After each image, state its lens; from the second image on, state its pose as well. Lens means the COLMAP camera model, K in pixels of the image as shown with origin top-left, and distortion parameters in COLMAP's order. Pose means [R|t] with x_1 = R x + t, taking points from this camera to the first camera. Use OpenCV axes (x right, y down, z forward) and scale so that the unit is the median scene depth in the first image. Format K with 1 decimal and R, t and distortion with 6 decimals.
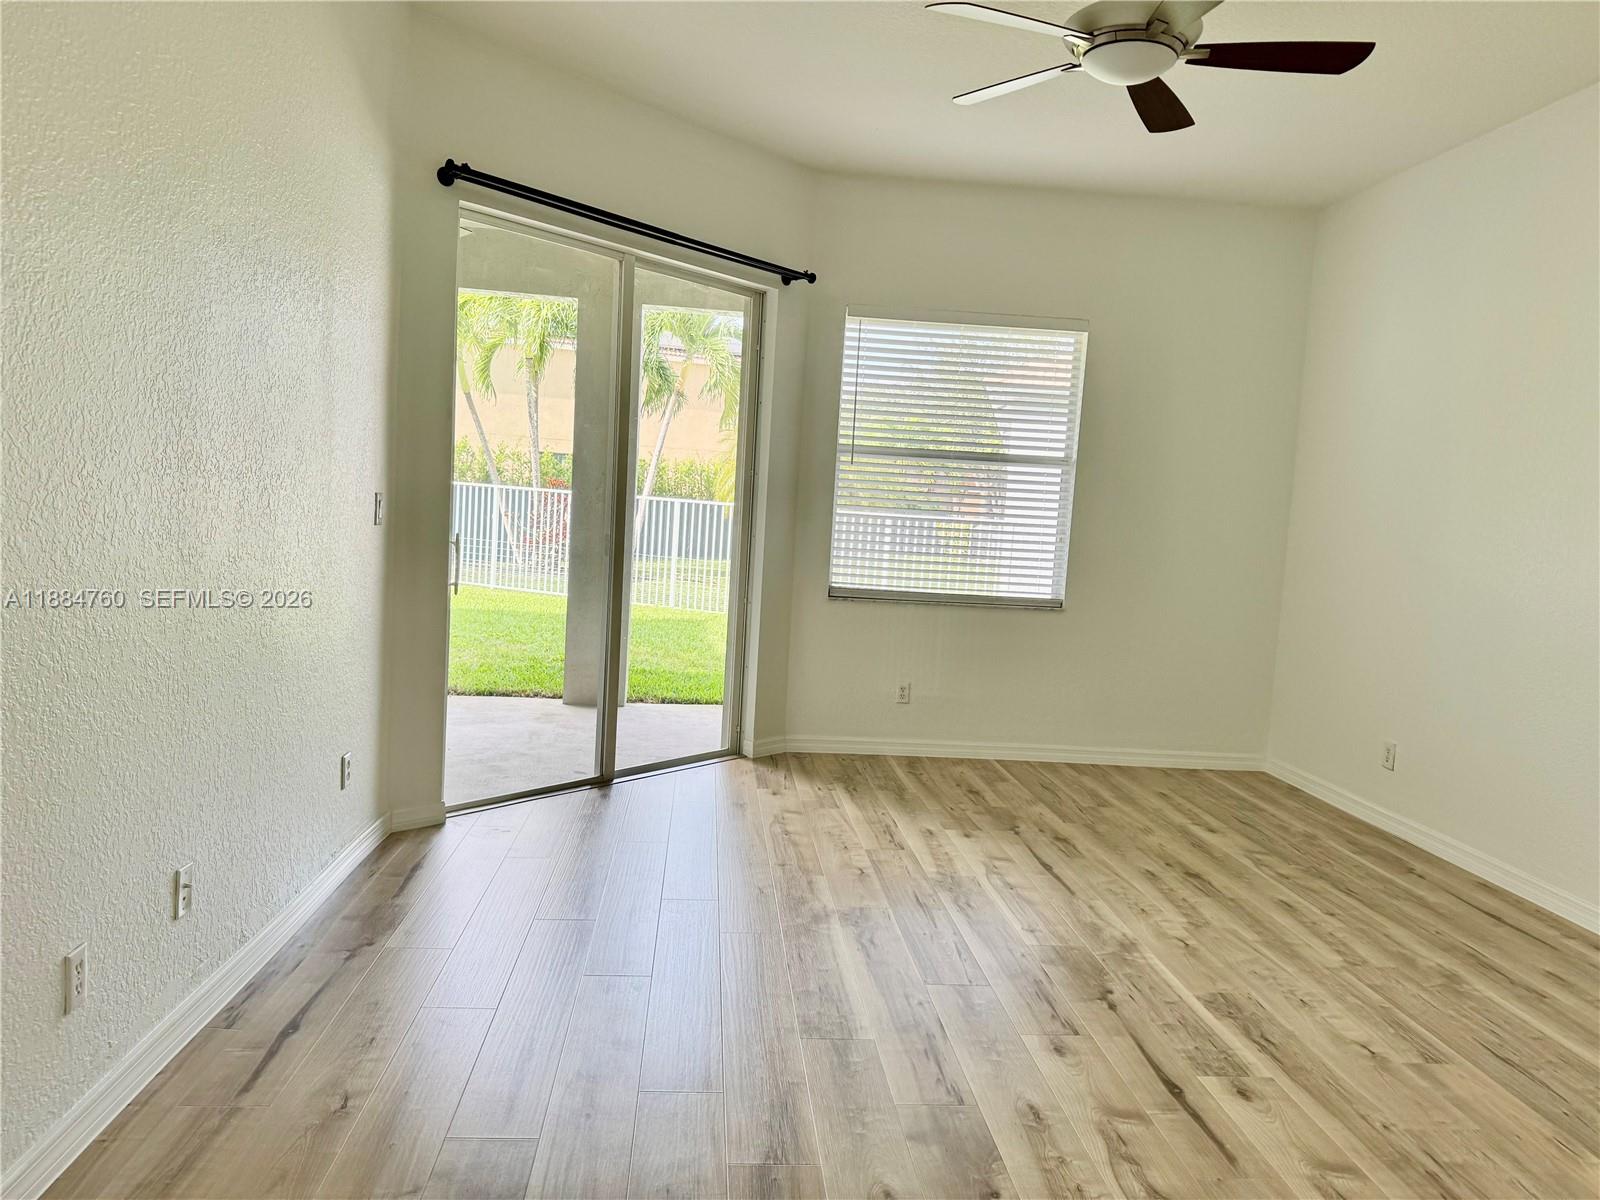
lens RADIAL K [[1113.8, 0, 800.0], [0, 1113.8, 600.0], [0, 0, 1]] dist [0.133102, -0.191335]
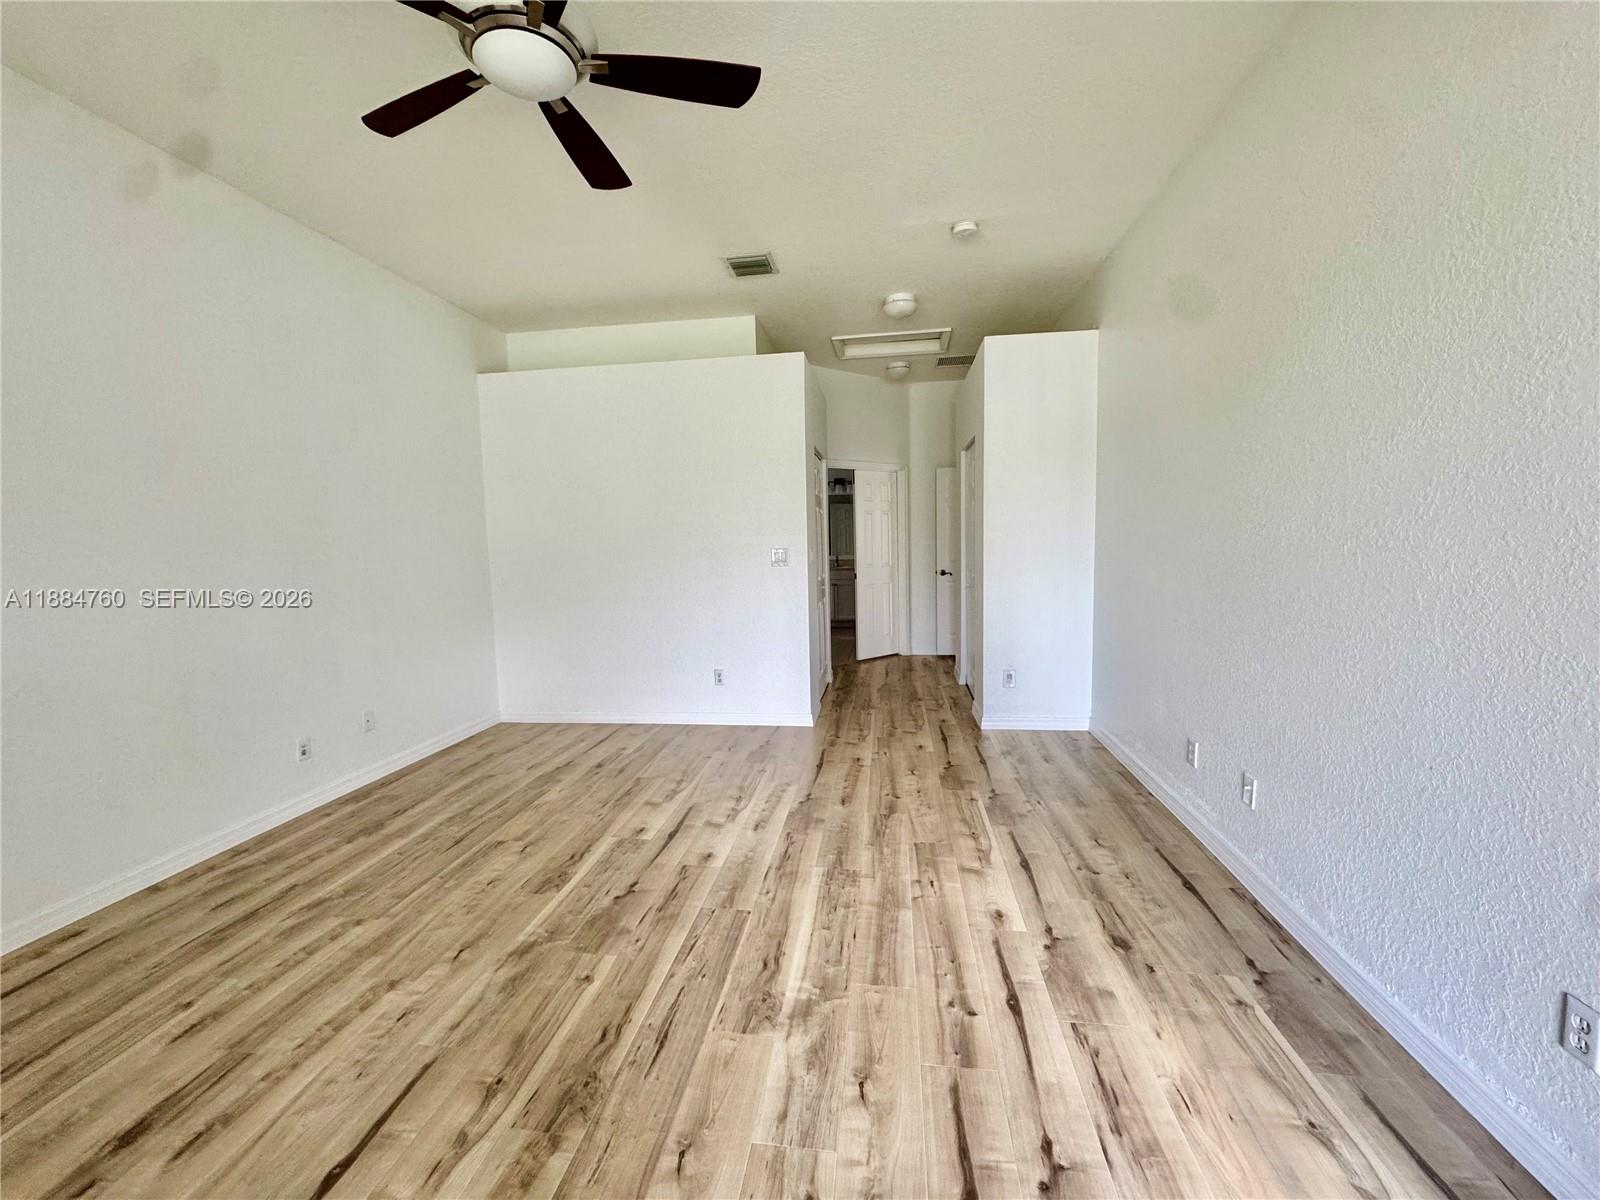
lens RADIAL K [[638.7, 0, 800.0], [0, 638.7, 600.0], [0, 0, 1]] dist [-0.000696, -0.000134]
pose [[-0.974516, -0.056876, 0.216987, -0.074084], [-0.013966, 0.980829, 0.194369, -0.136345], [-0.223882, 0.186385, -0.956628, 1.487045]]
